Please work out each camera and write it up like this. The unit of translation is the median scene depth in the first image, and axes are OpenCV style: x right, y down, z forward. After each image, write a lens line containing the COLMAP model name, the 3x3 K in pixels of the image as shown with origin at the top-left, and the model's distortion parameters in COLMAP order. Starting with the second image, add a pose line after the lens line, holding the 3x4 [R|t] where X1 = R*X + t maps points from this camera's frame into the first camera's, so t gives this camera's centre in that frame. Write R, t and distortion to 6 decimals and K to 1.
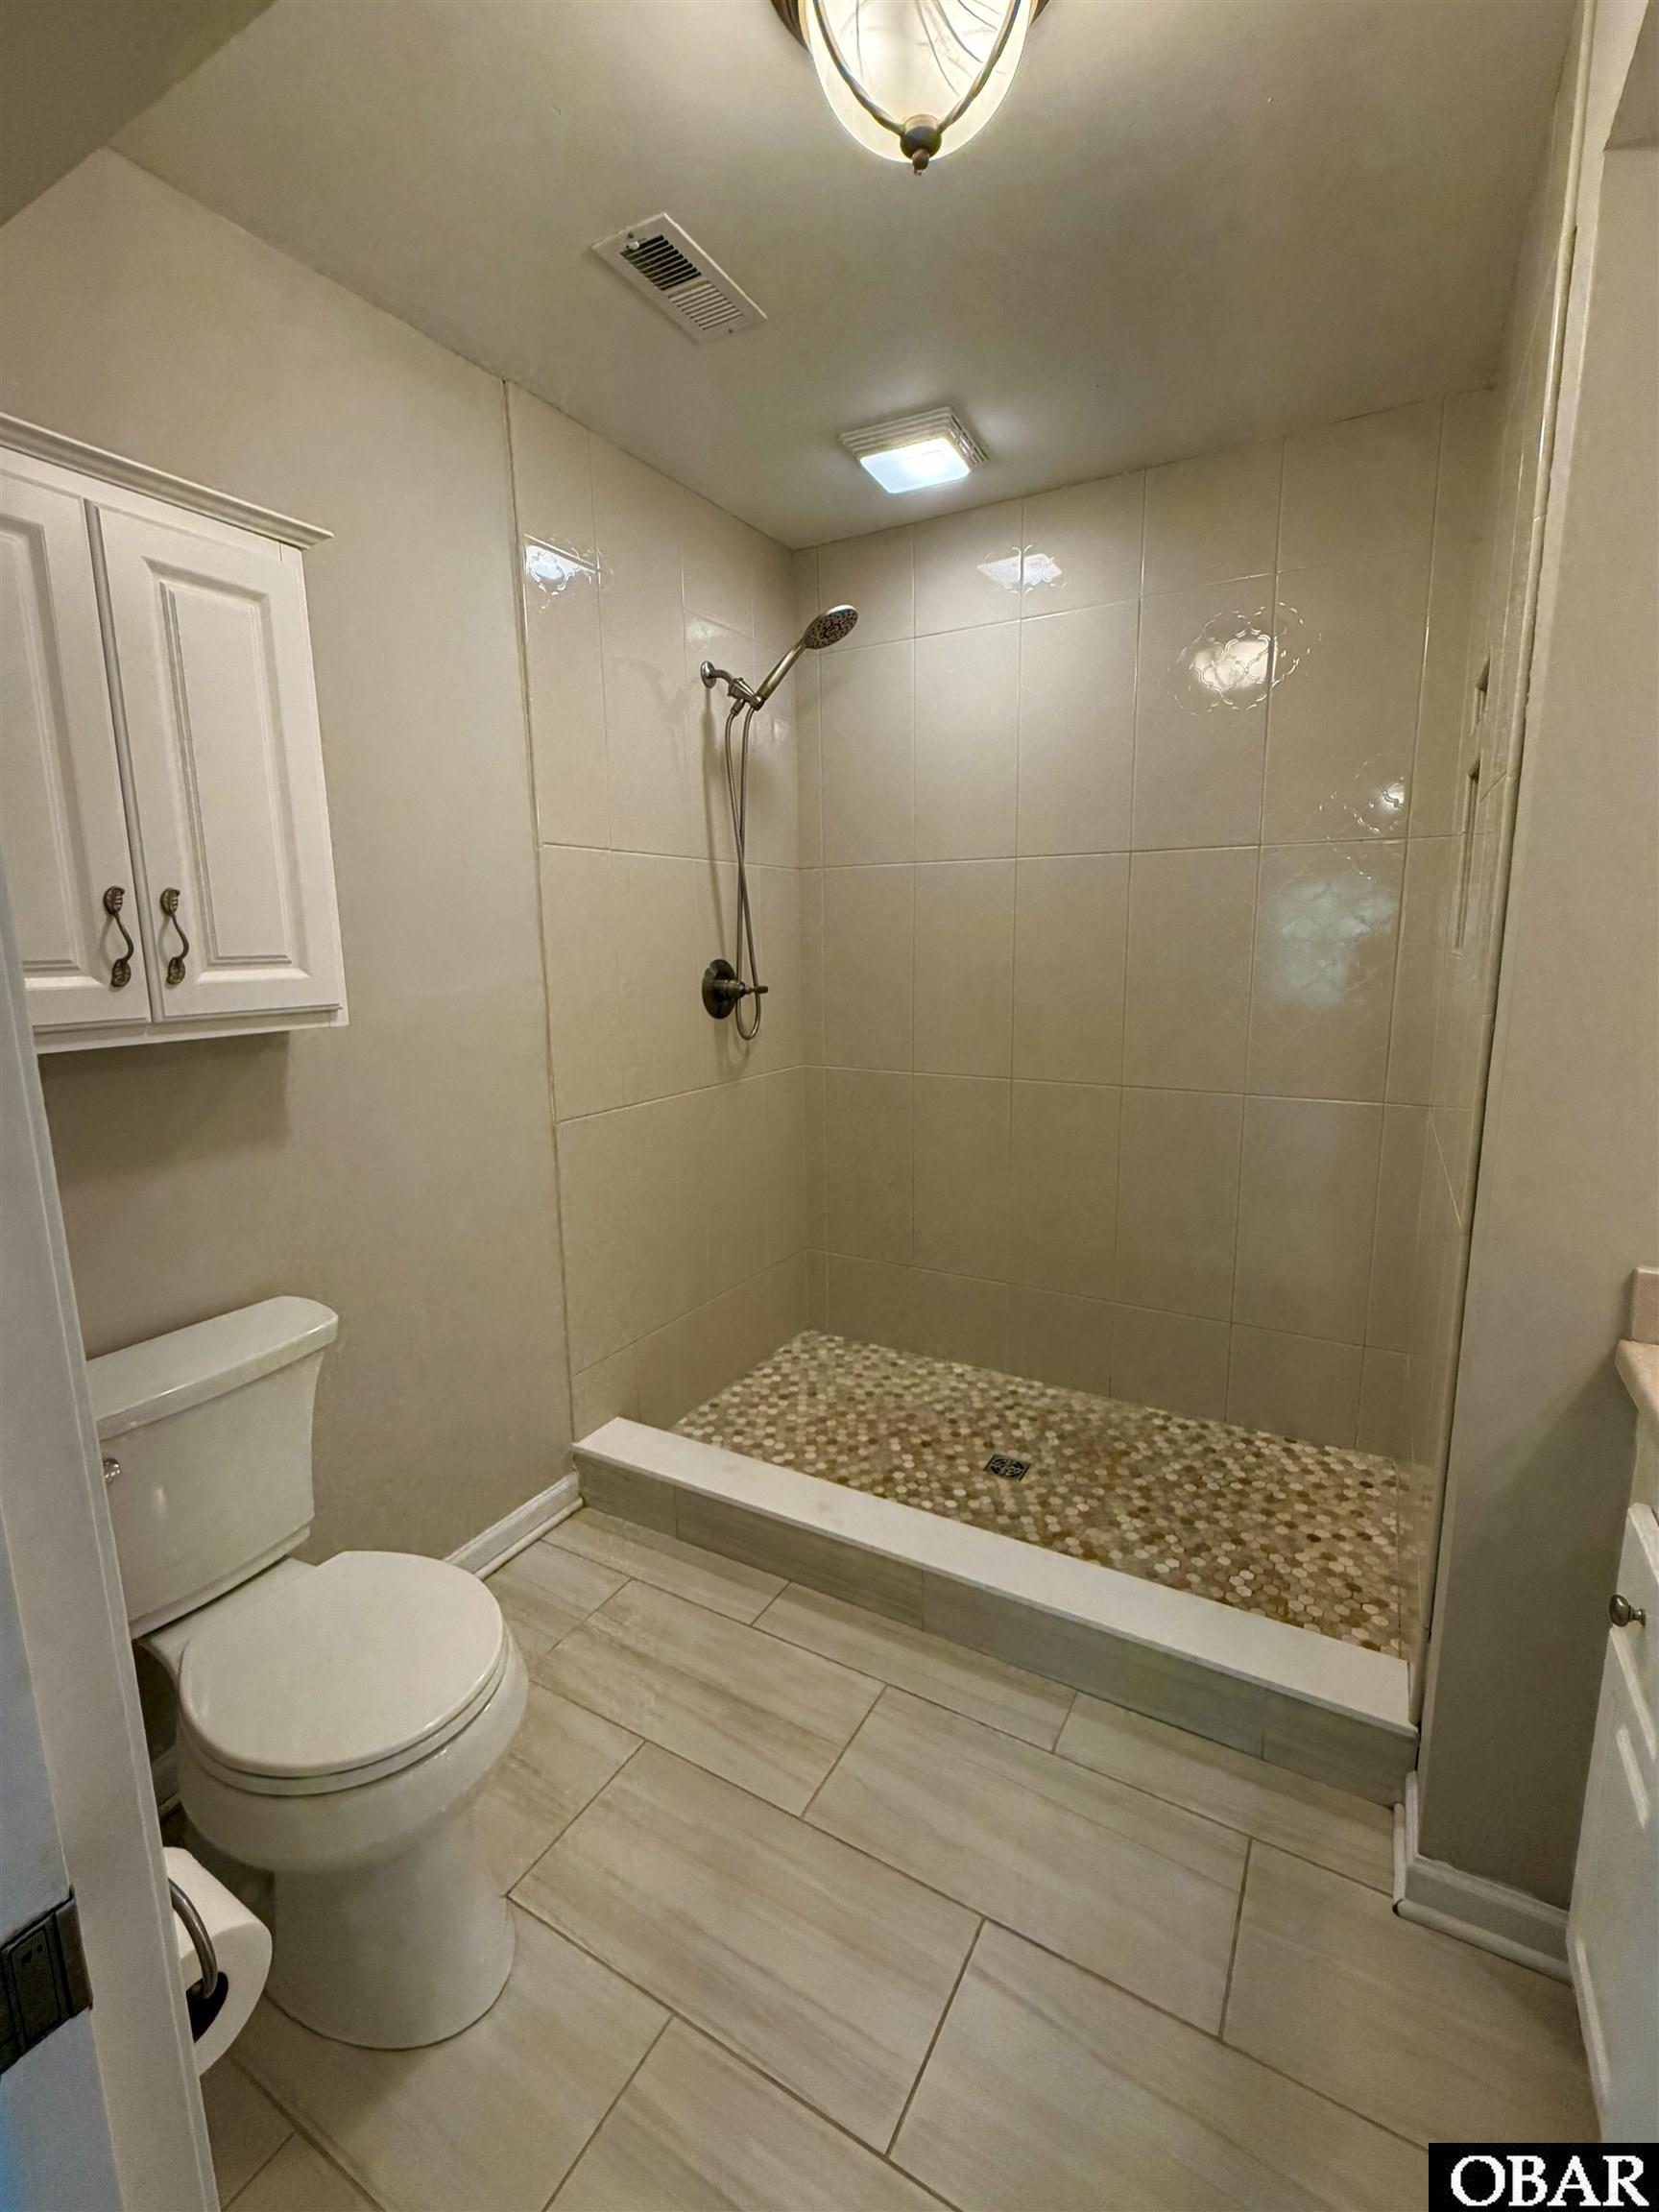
lens RADIAL K [[961.1, 0, 833.2], [0, 961.1, 1093.6], [0, 0, 1]] dist [0.000384, -0.000447]
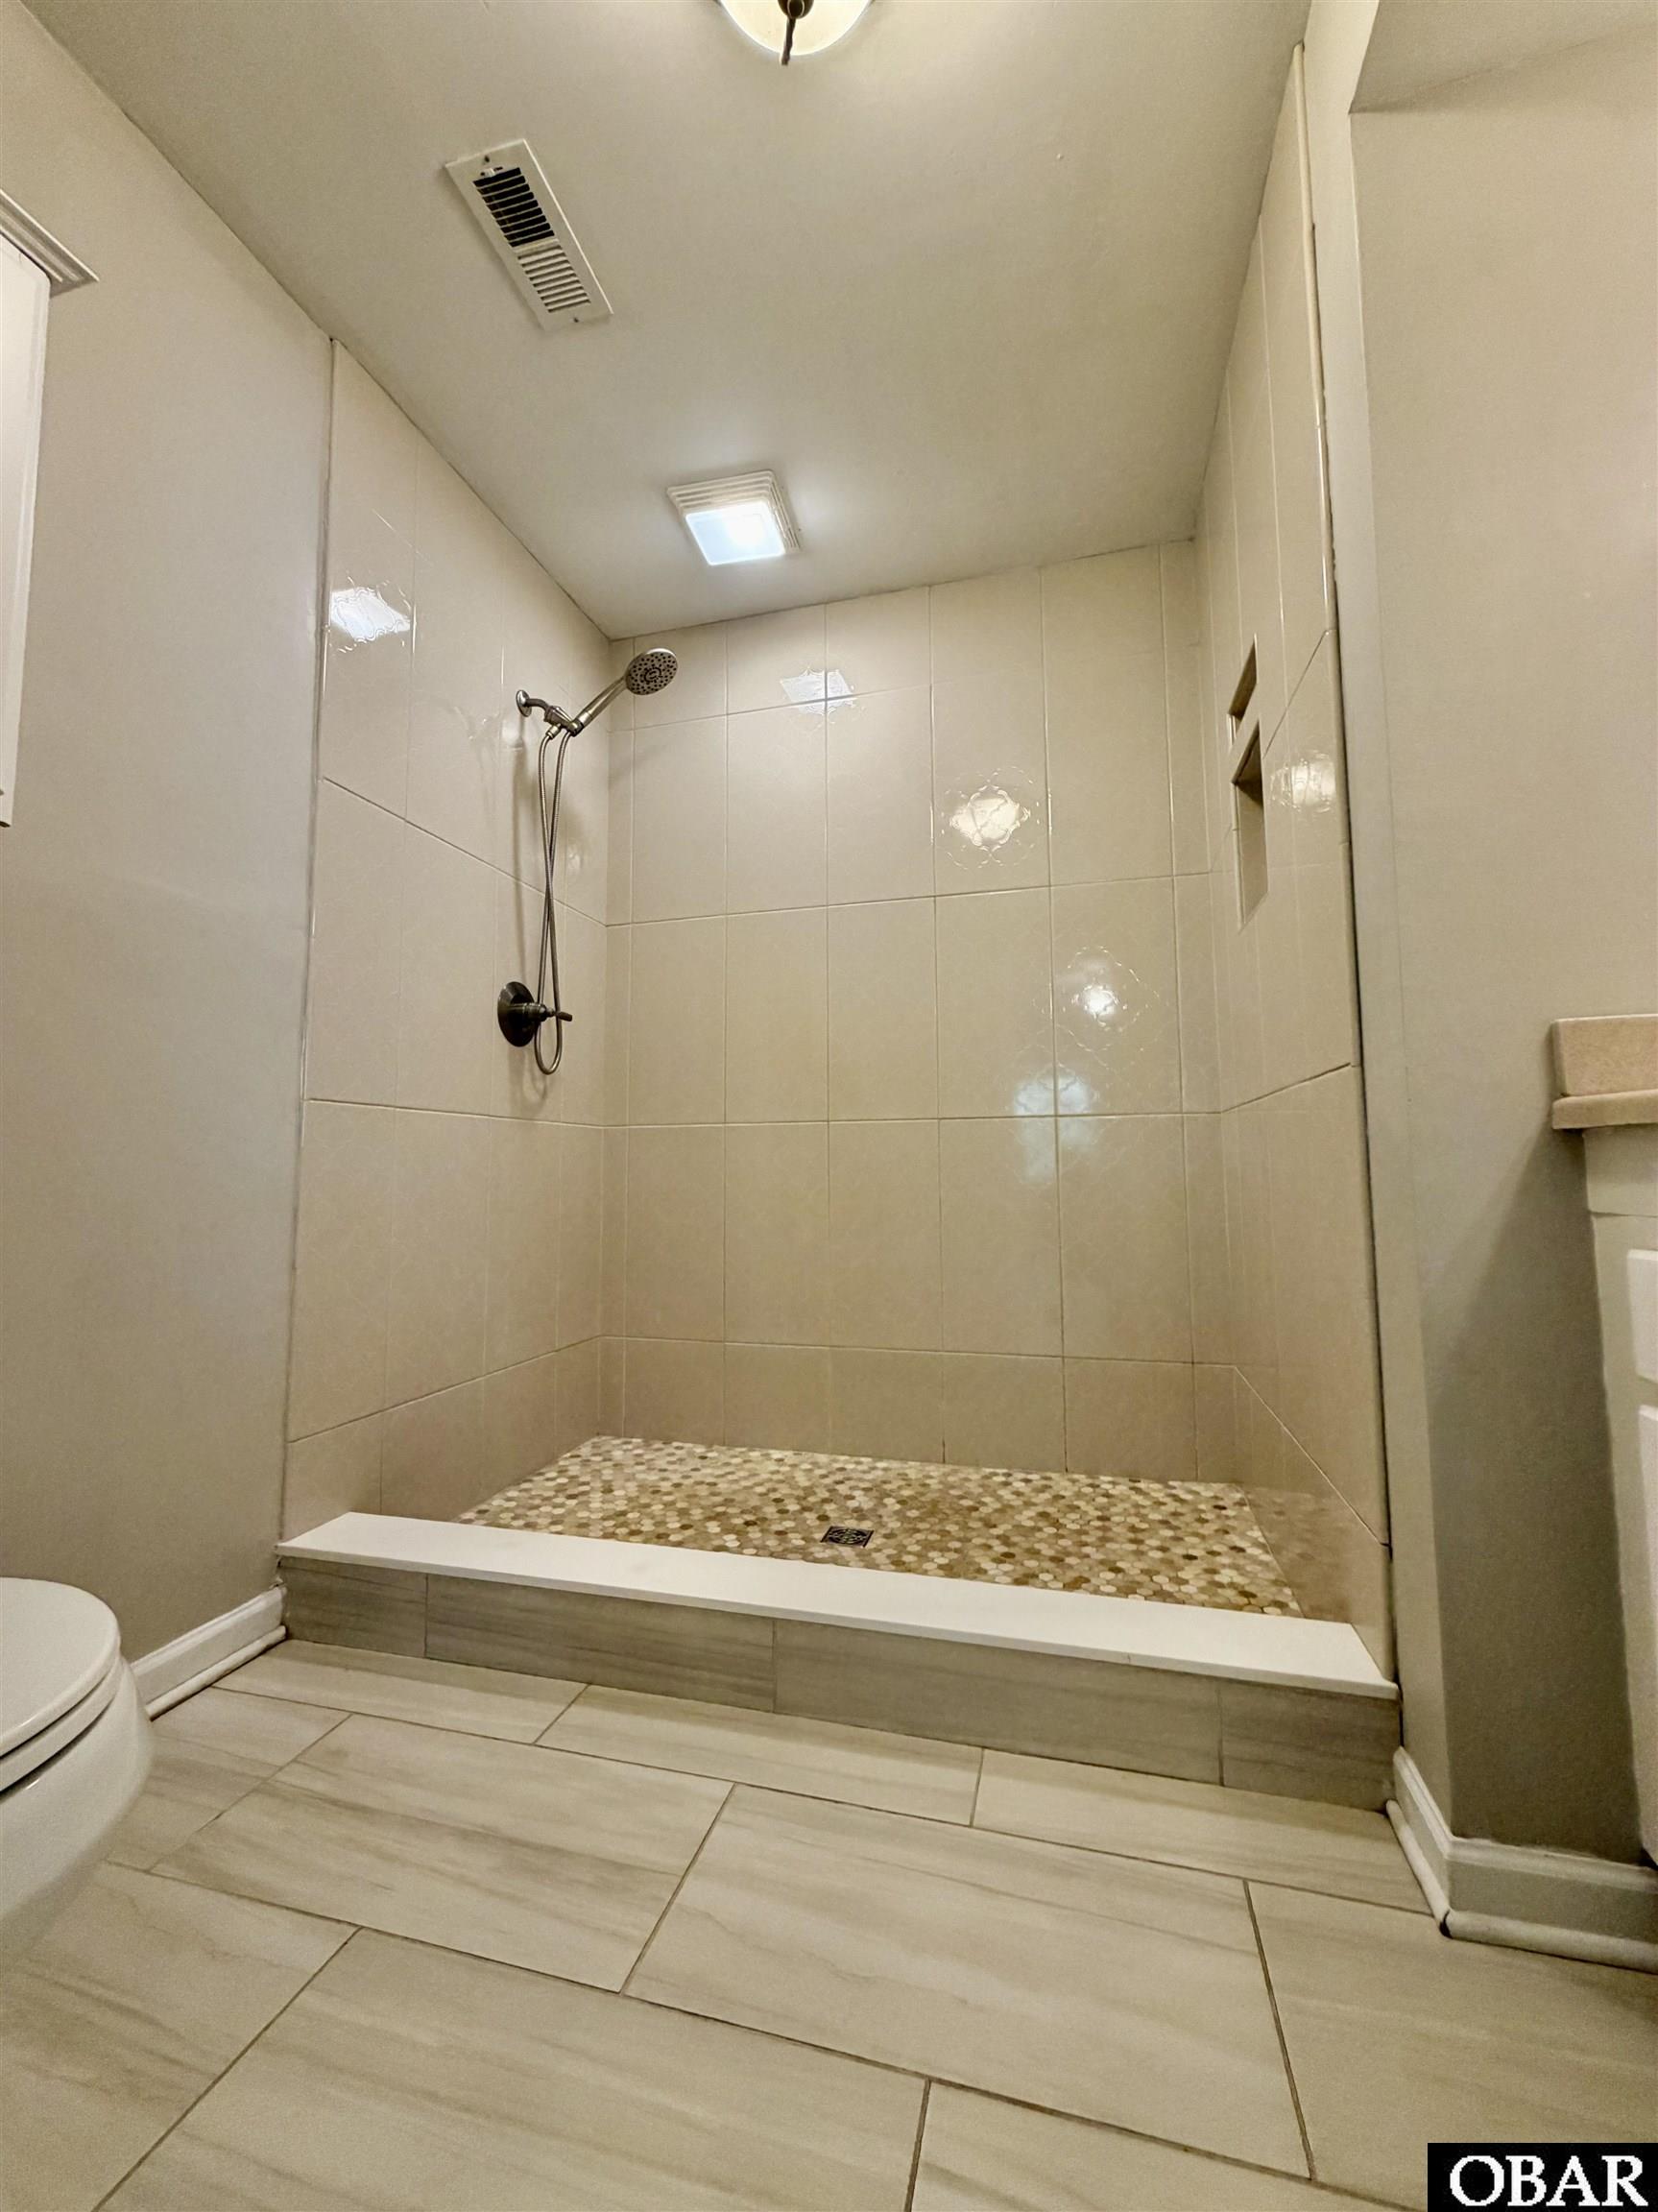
lens RADIAL K [[885.5, 0, 833.5], [0, 885.5, 1094.0], [0, 0, 1]] dist [-0.000134, 0.000235]
pose [[0.968460, 0.027152, 0.247687, -0.037138], [0.036662, 0.967698, -0.249432, 0.208721], [-0.246459, 0.250646, 0.936181, 0.171625]]
